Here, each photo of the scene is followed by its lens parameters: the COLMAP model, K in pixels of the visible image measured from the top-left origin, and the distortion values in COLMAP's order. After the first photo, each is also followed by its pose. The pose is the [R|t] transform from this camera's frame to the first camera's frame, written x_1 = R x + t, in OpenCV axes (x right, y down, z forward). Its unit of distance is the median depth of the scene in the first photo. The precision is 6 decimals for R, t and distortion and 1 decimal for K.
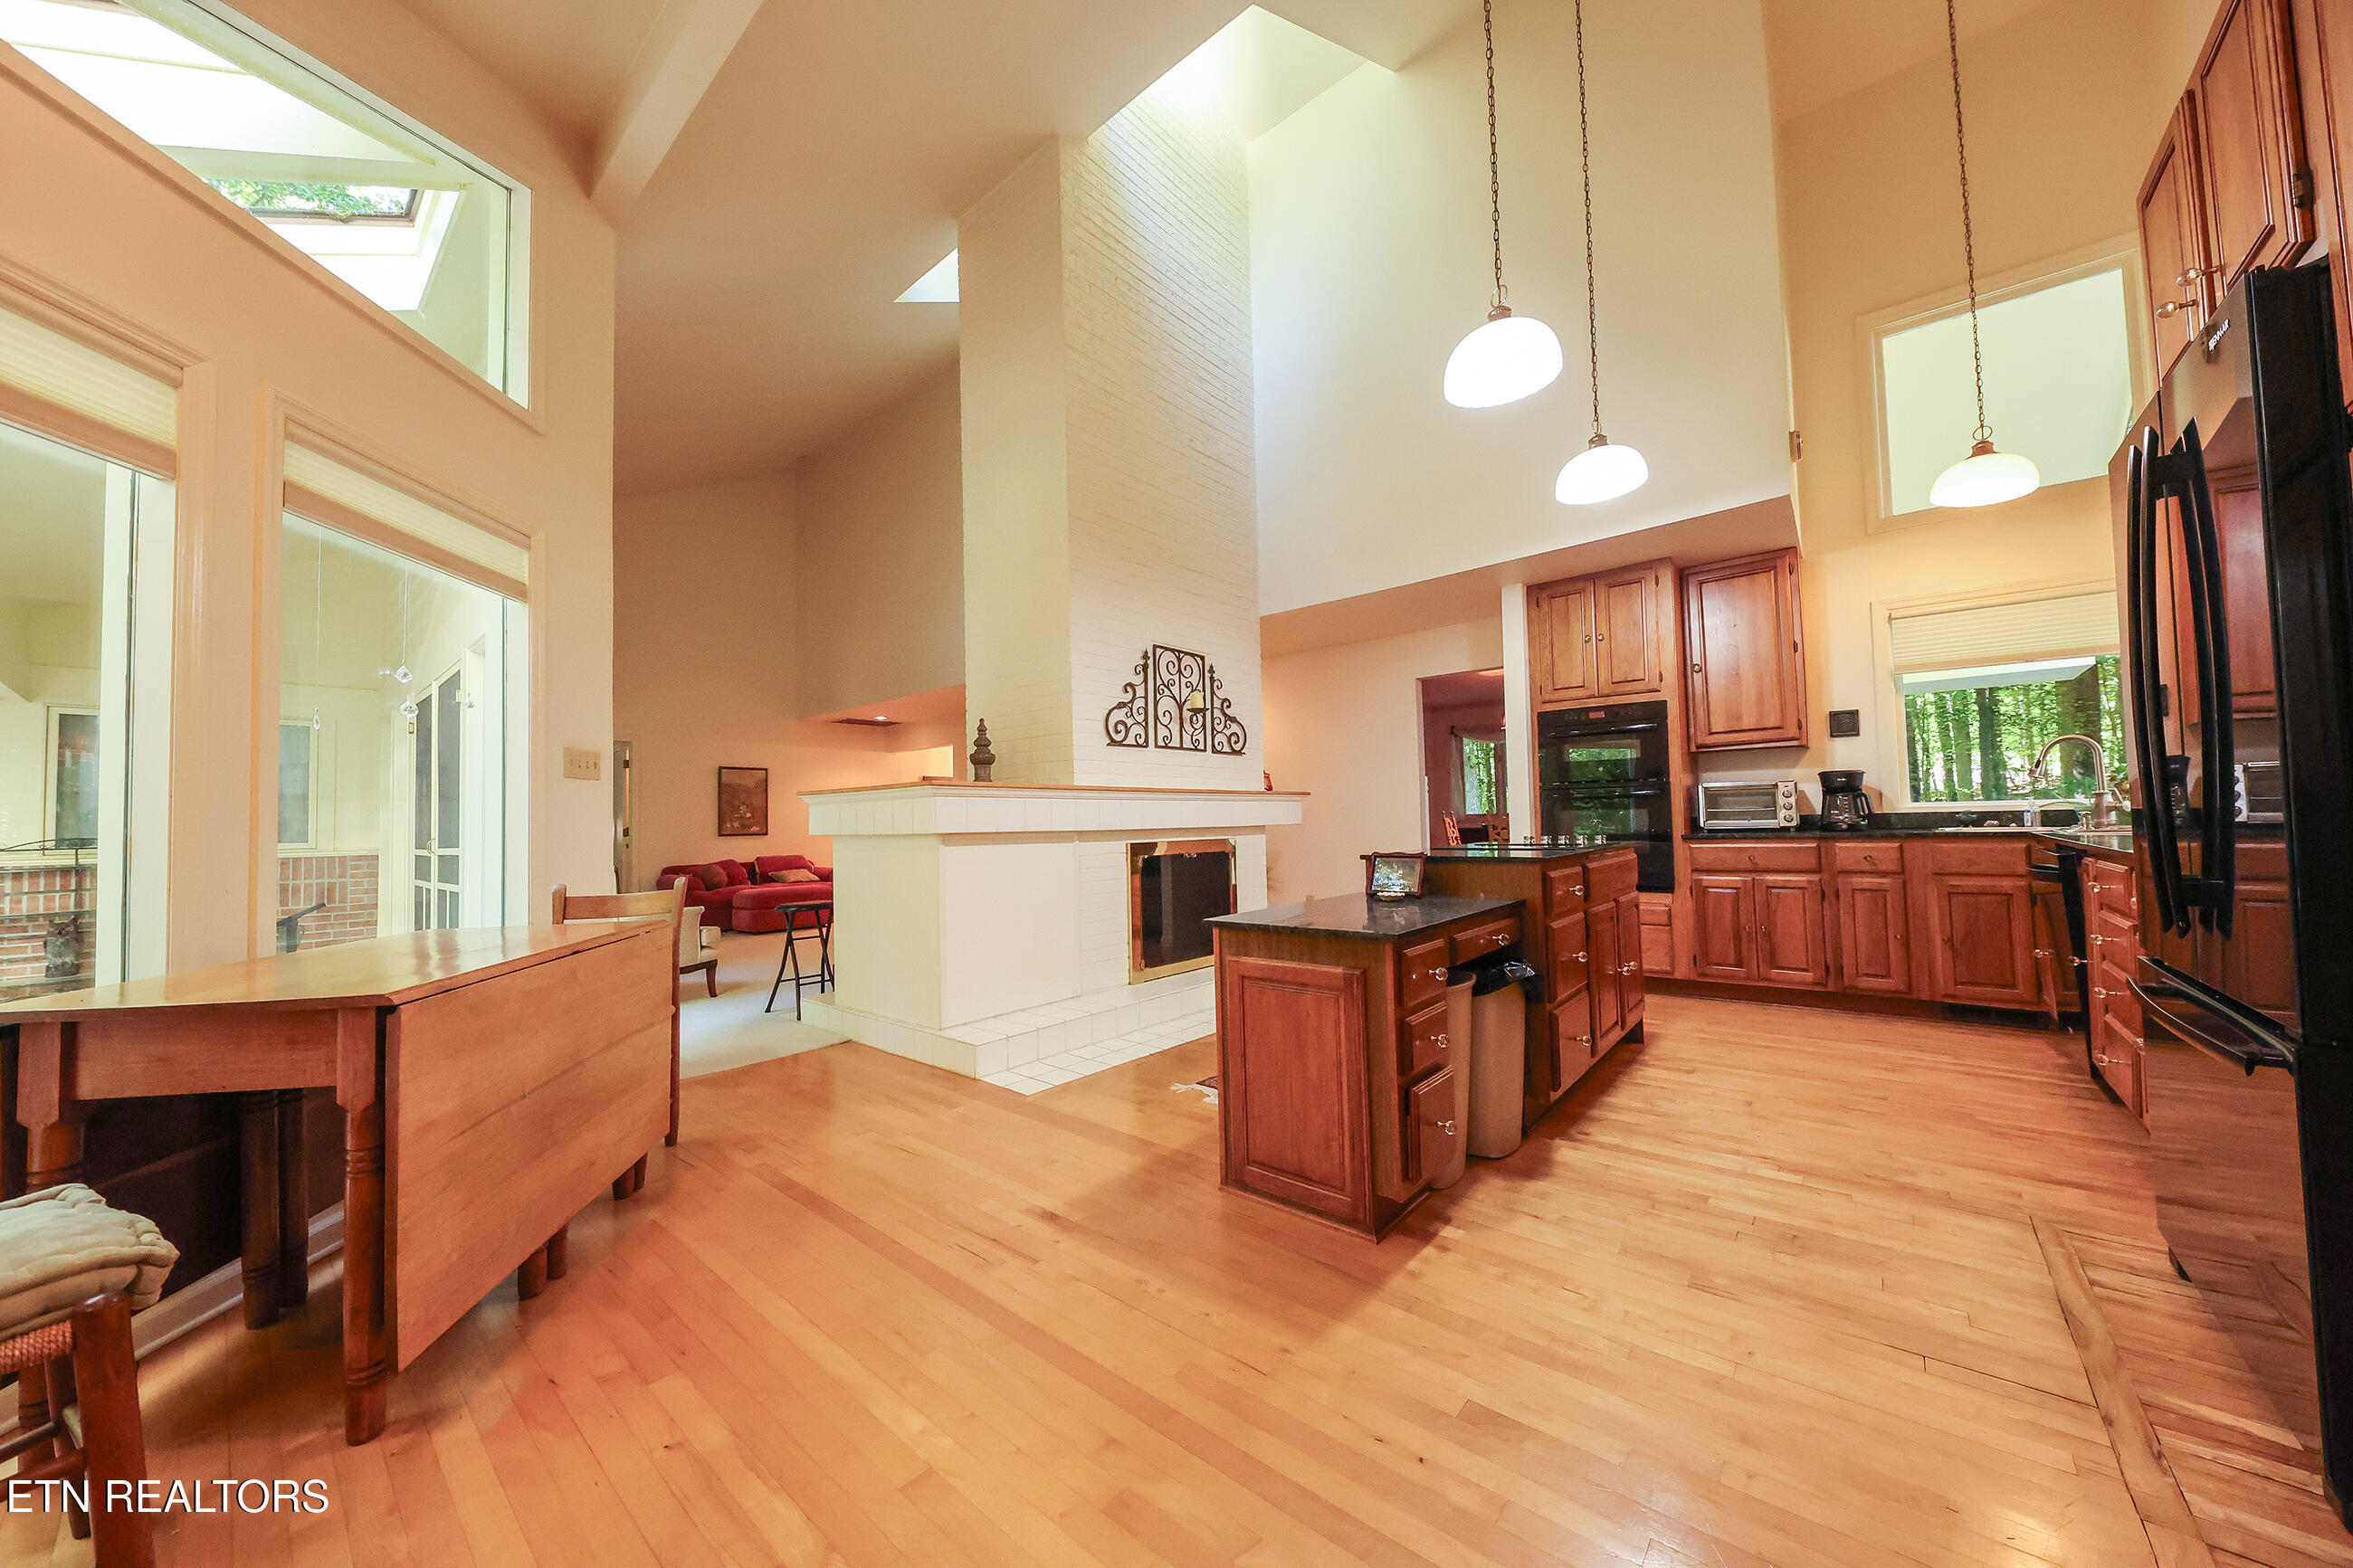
lens RADIAL K [[810.1, 0, 1173.7], [0, 810.1, 789.2], [0, 0, 1]] dist [0.006072, -0.002850]
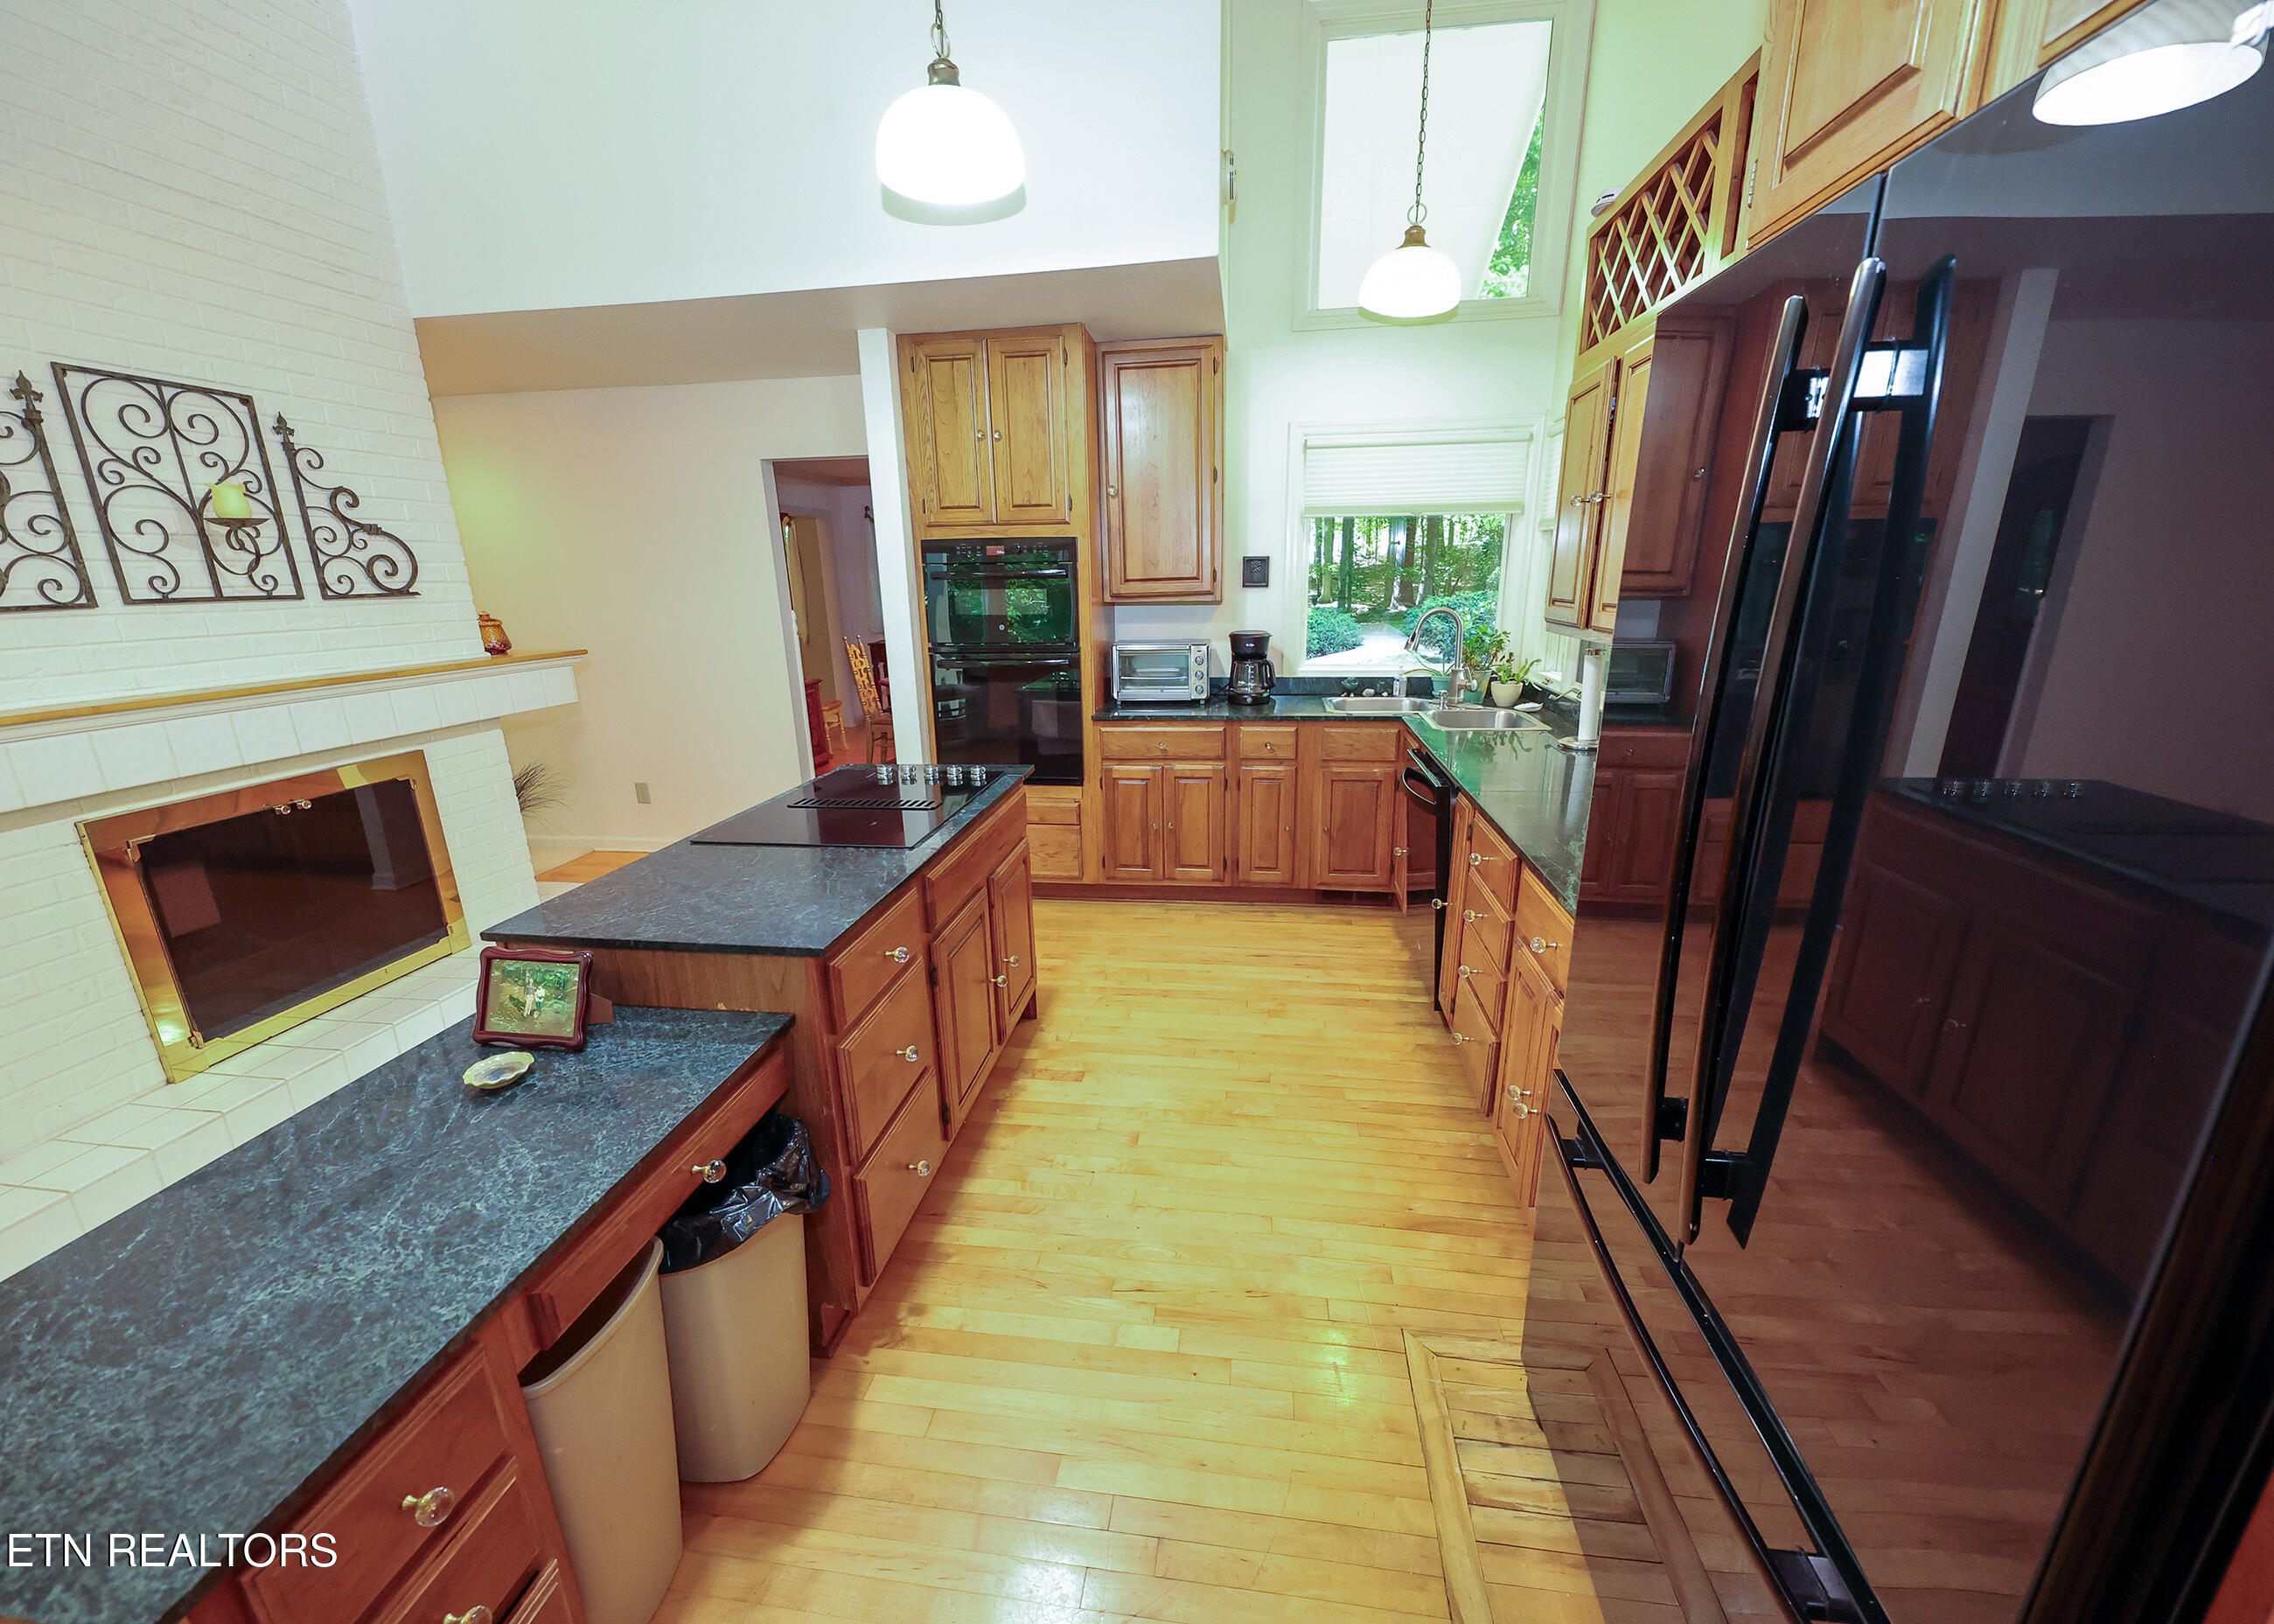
lens RADIAL K [[870.0, 0, 1138.2], [0, 870.0, 821.2], [0, 0, 1]] dist [0.002013, -0.003421]
pose [[0.842006, -0.140595, 0.520826, 0.203192], [-0.023523, 0.954956, 0.295815, -0.099074], [-0.538956, -0.261329, 0.800771, 0.261354]]
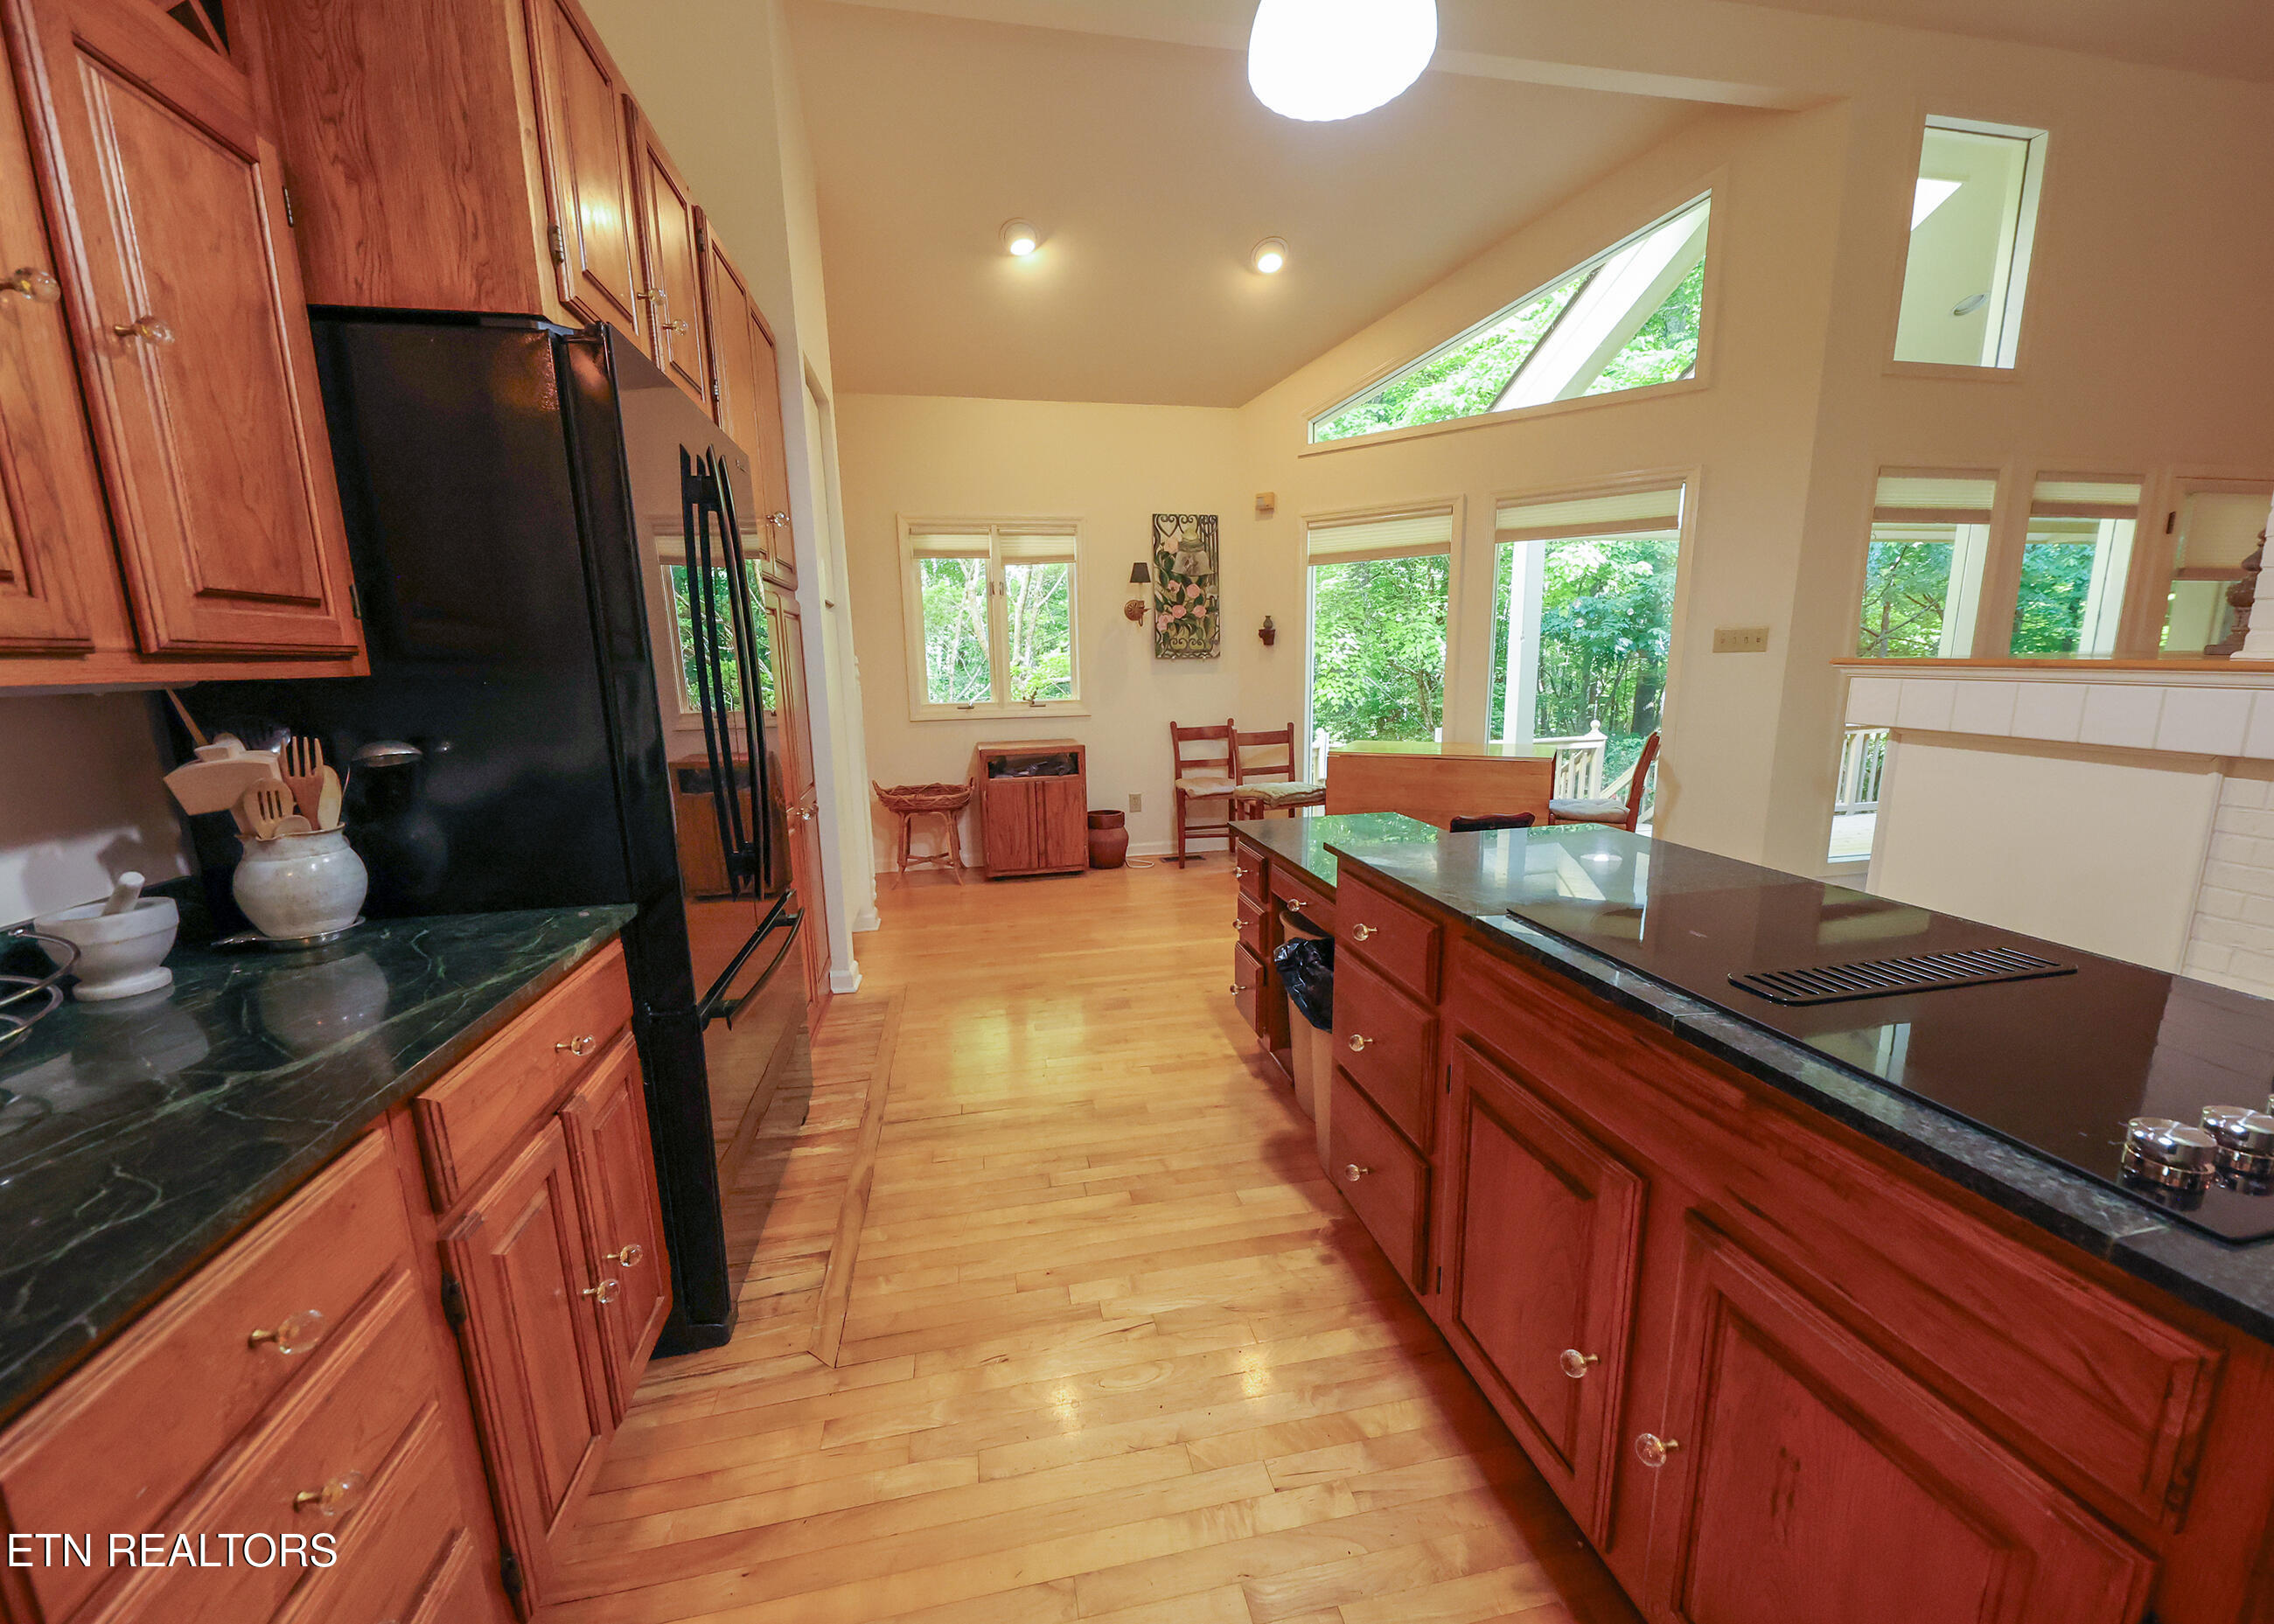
lens RADIAL K [[870.0, 0, 1140.3], [0, 870.0, 819.2], [0, 0, 1]] dist [0.002013, -0.003421]
pose [[-0.616183, 0.176786, -0.767505, 0.639151], [0.059865, 0.982177, 0.178172, -0.038364], [0.785324, 0.063840, -0.615784, 0.764277]]
